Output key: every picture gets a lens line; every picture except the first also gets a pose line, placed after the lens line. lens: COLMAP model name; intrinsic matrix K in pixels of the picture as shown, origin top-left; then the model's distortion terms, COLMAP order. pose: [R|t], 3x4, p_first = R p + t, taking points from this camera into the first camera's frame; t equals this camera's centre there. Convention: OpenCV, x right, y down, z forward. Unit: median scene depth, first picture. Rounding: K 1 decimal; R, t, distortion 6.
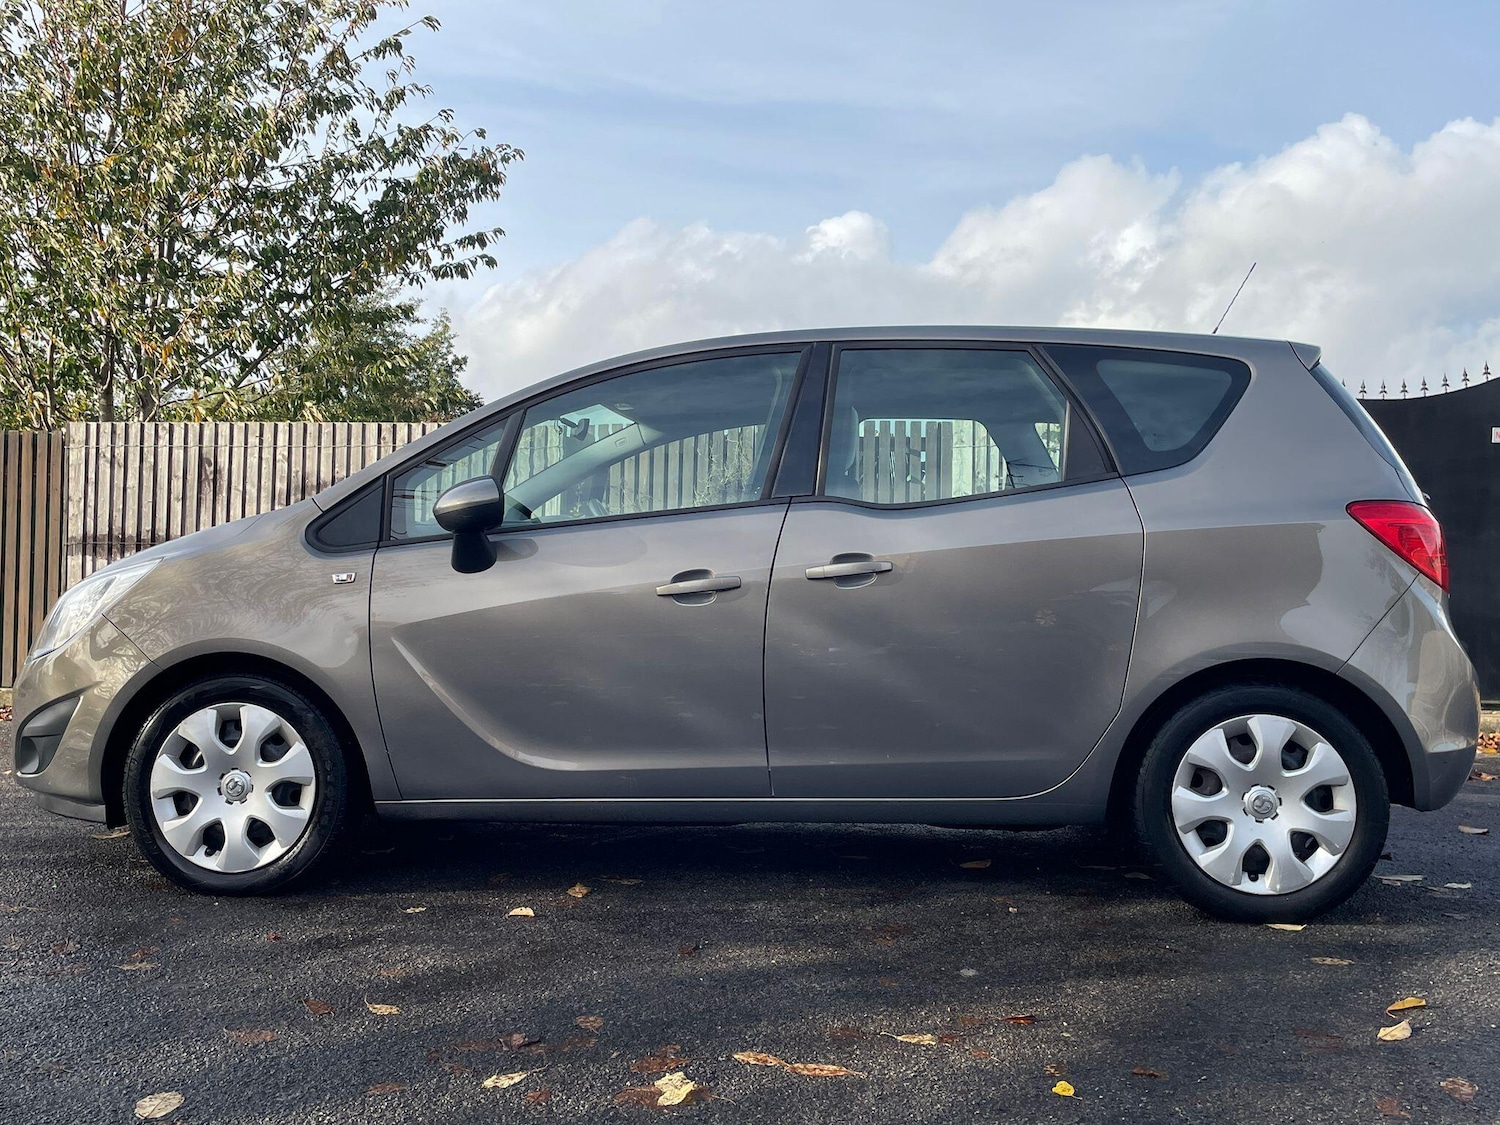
lens RADIAL K [[1274.5, 0, 750.6], [0, 1274.5, 521.5], [0, 0, 1]] dist [0.077502, -0.089349]
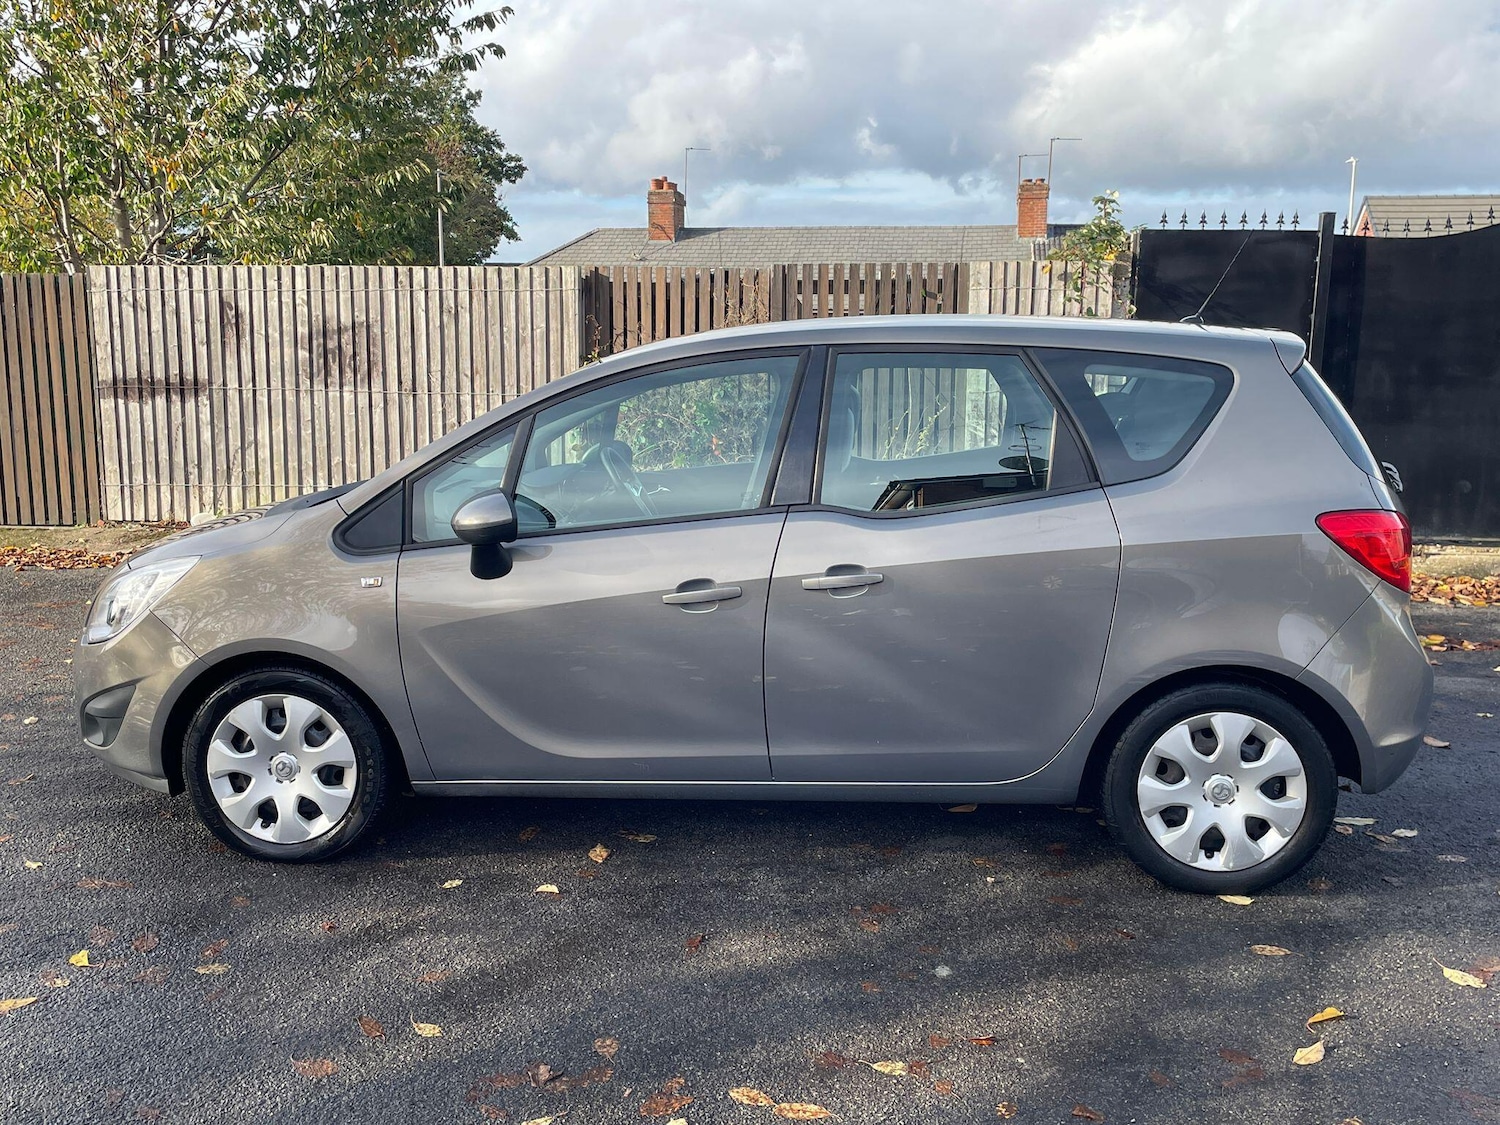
lens RADIAL K [[1256.4, 0, 753.7], [0, 1256.4, 533.8], [0, 0, 1]] dist [0.078655, -0.097040]
pose [[0.999863, -0.007395, -0.014787, 0.018518], [0.009656, 0.987193, 0.159236, -0.167761], [0.013420, -0.159357, 0.987130, -0.031230]]
